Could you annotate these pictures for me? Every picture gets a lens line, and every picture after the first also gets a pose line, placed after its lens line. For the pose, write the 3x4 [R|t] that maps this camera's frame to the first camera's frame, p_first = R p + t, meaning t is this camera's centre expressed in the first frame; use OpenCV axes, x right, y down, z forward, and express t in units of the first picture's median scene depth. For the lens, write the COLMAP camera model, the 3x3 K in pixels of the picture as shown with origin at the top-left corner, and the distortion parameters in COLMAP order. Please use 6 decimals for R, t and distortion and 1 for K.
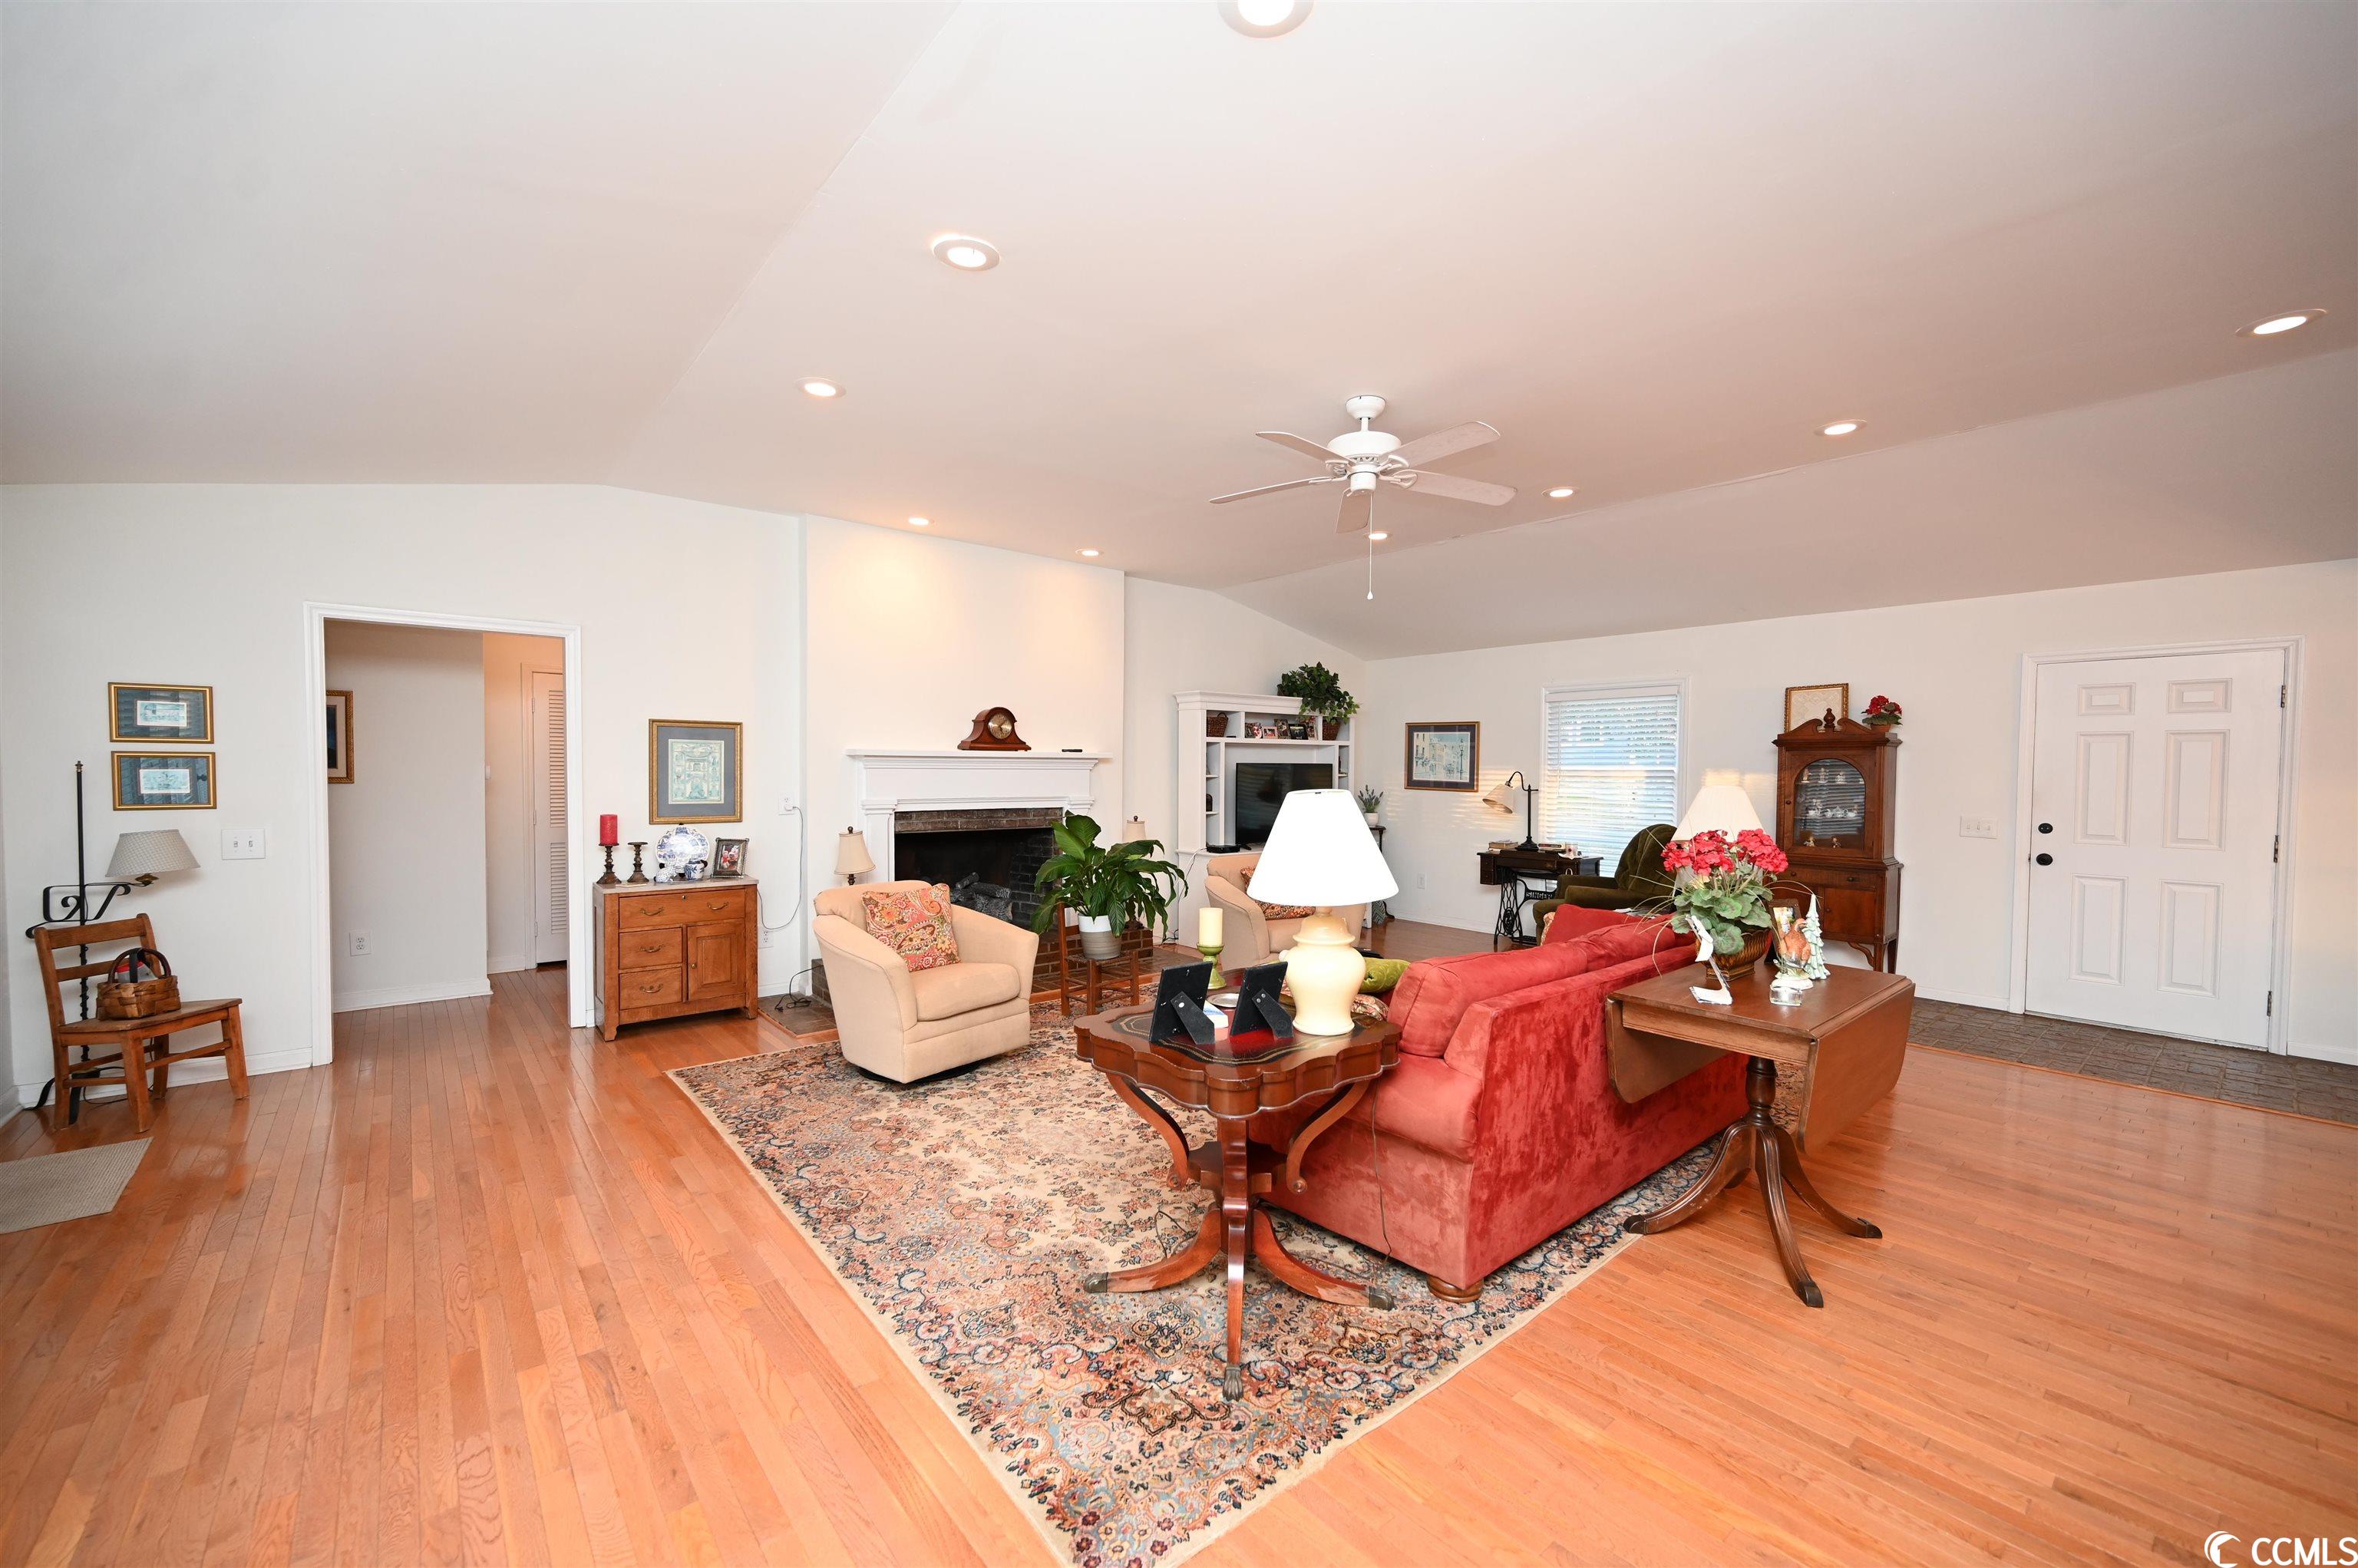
lens RADIAL K [[928.0, 0, 1185.2], [0, 928.0, 792.1], [0, 0, 1]] dist [0.000382, -0.000031]
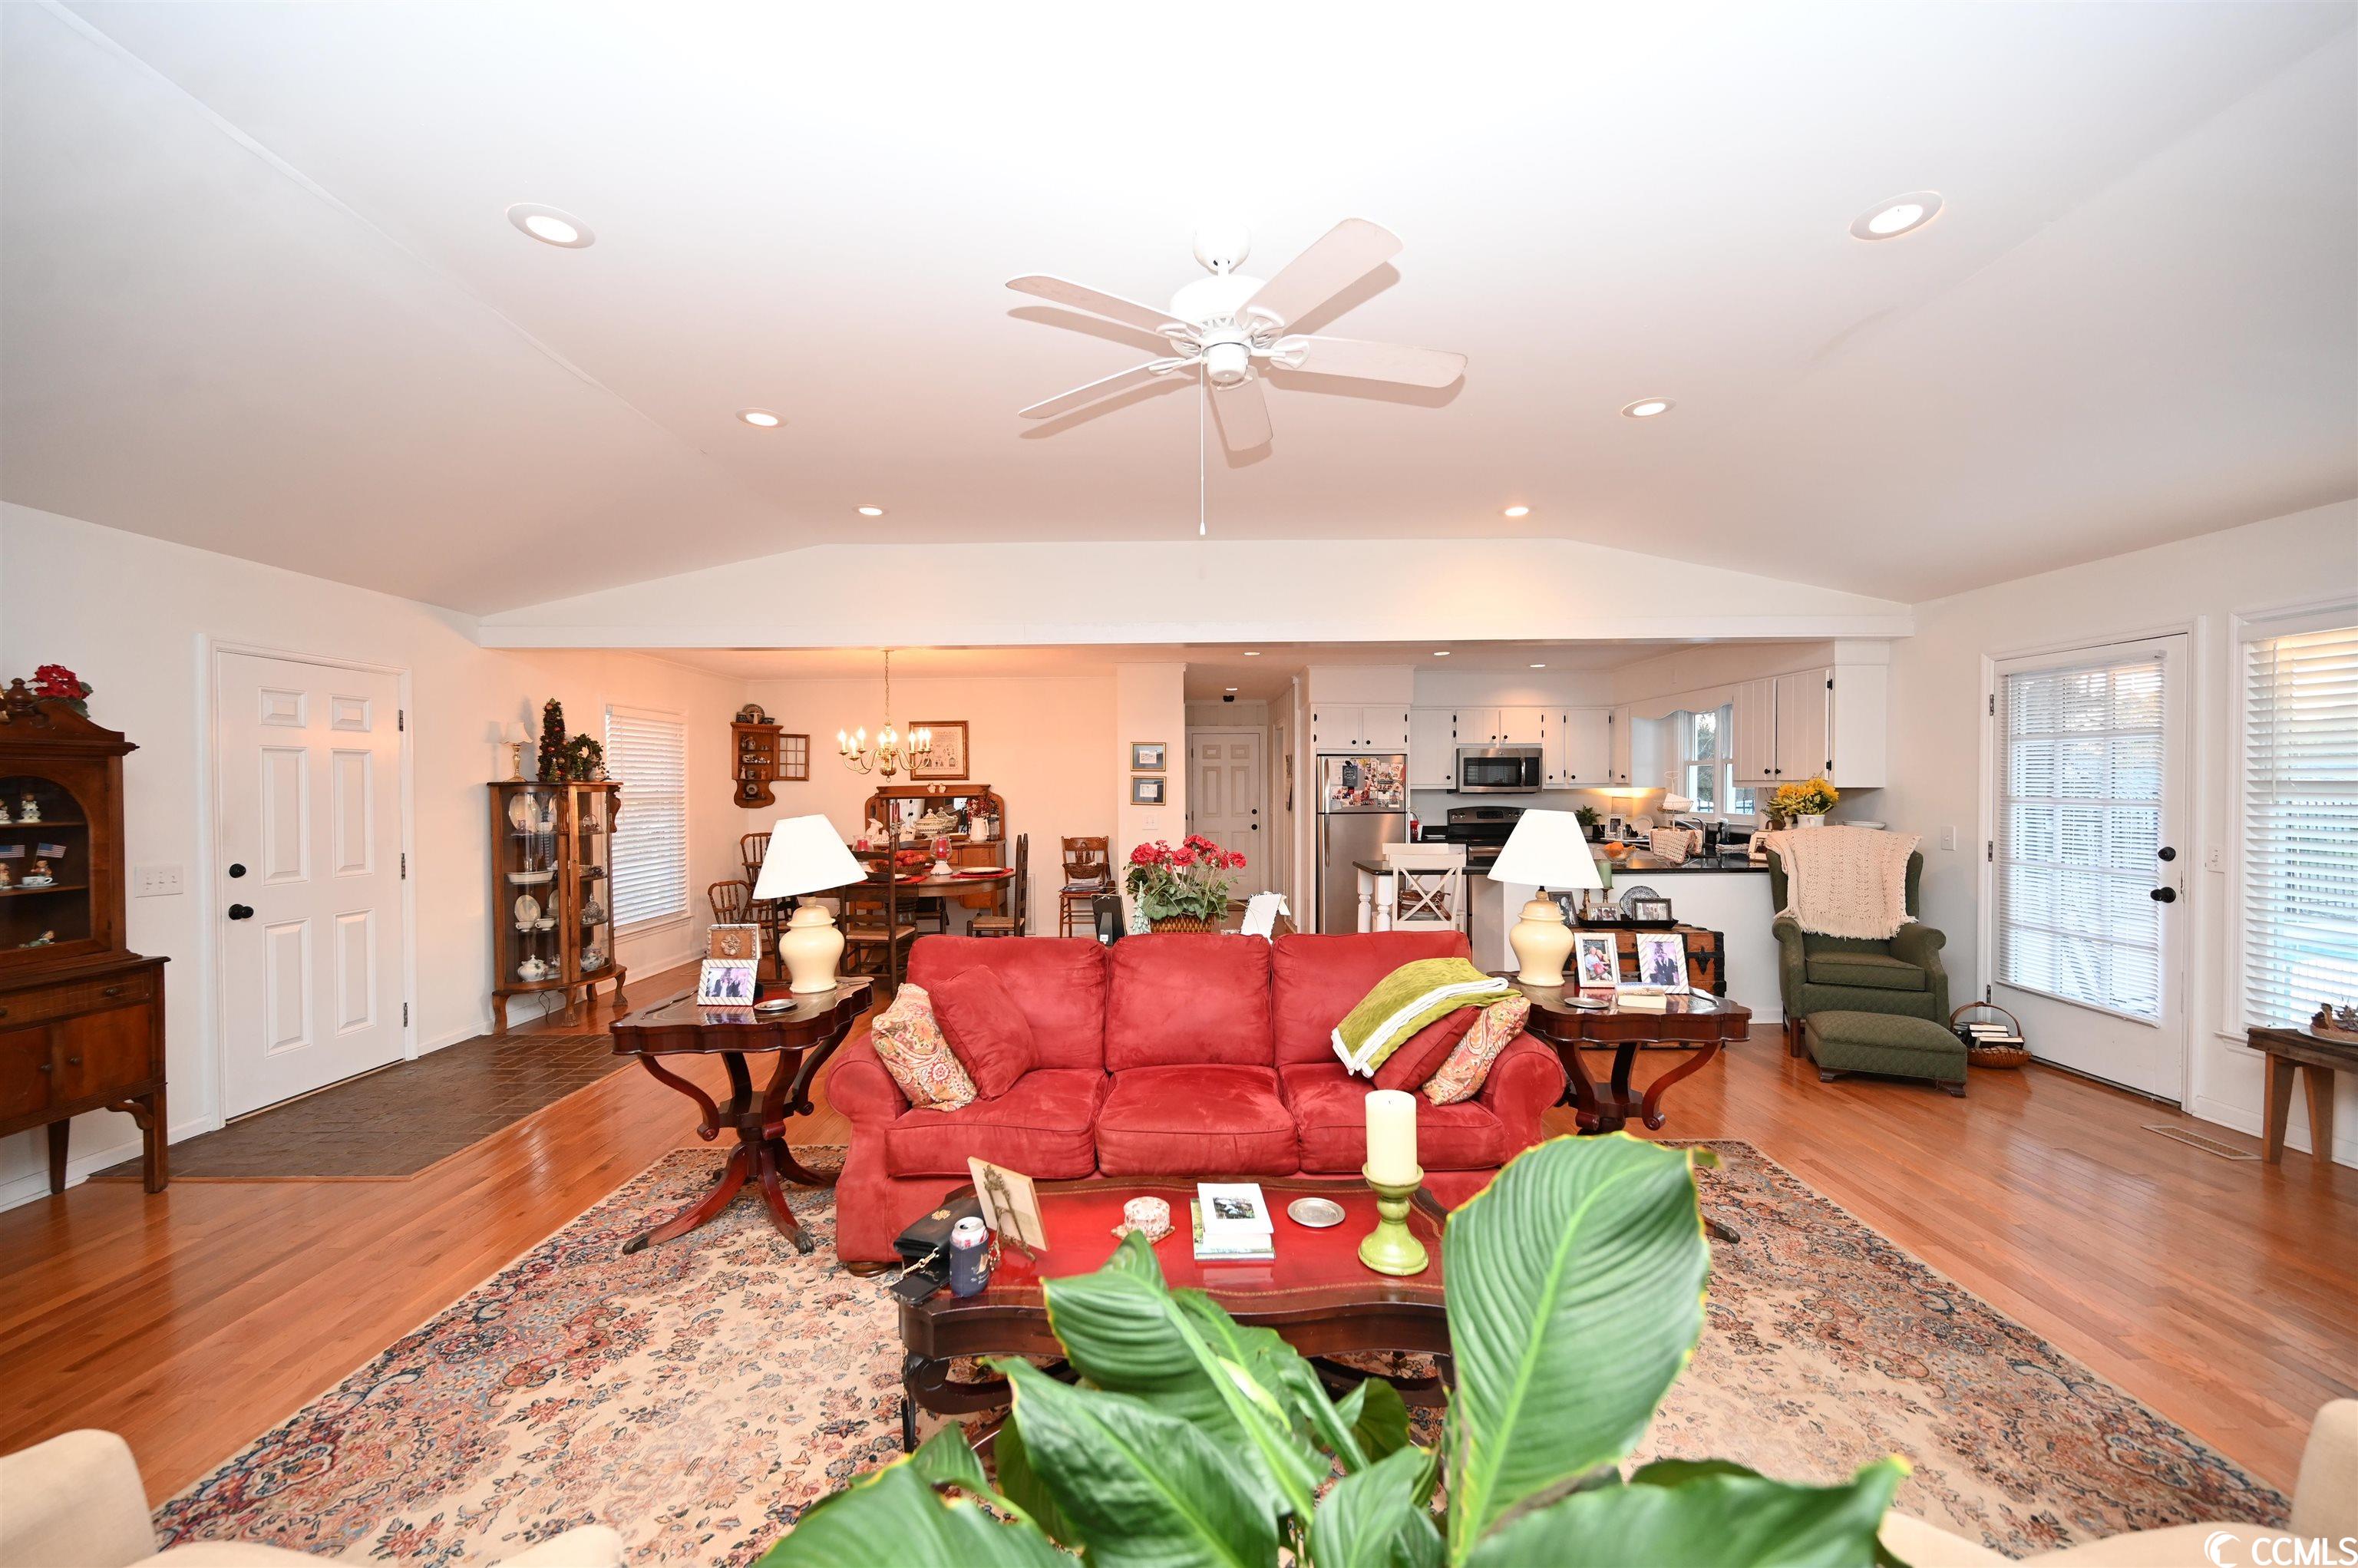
lens RADIAL K [[928.0, 0, 1176.3], [0, 928.0, 795.8], [0, 0, 1]] dist [0.000382, -0.000031]
pose [[-0.763917, -0.011011, 0.645220, -0.144978], [0.016659, 0.999185, 0.036775, -0.036793], [-0.645099, 0.038842, -0.763111, 1.069735]]
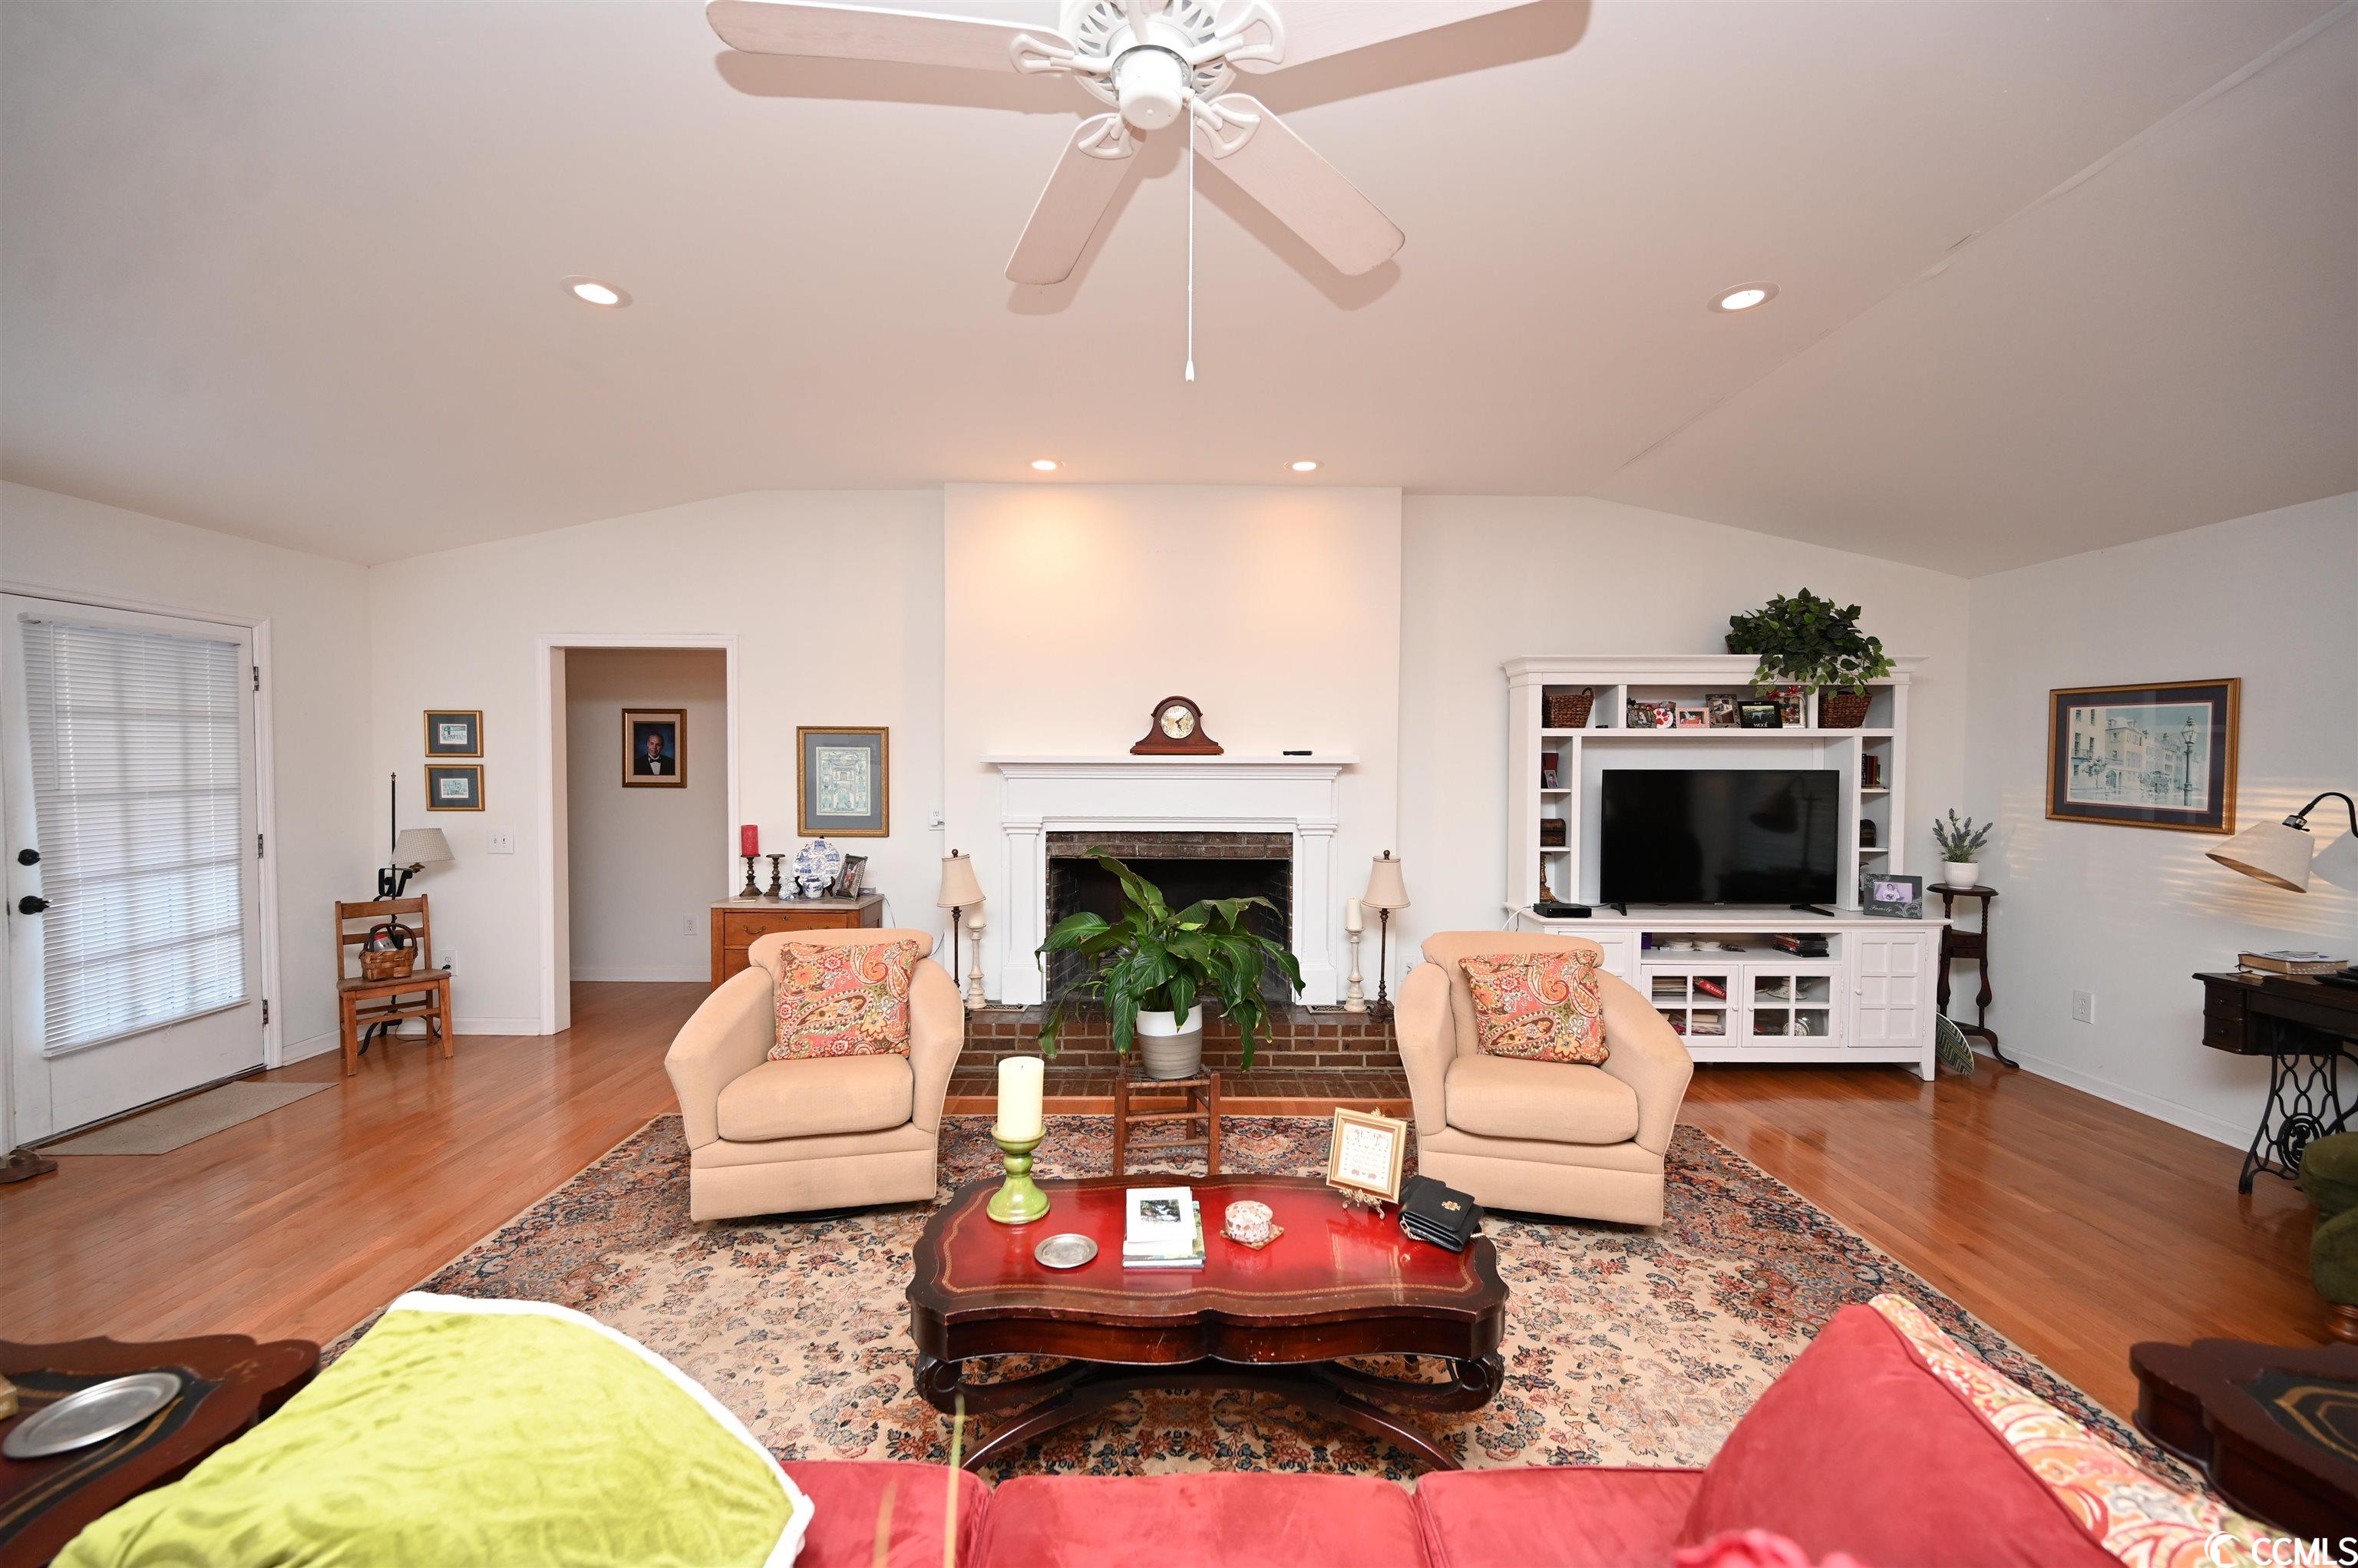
lens RADIAL K [[928.0, 0, 1176.3], [0, 928.0, 785.7], [0, 0, 1]] dist [0.000382, -0.000031]
pose [[0.765214, 0.014439, -0.643614, 0.321620], [-0.016286, 0.999863, 0.003068, -0.025452], [0.643570, 0.008135, 0.765344, 0.489896]]
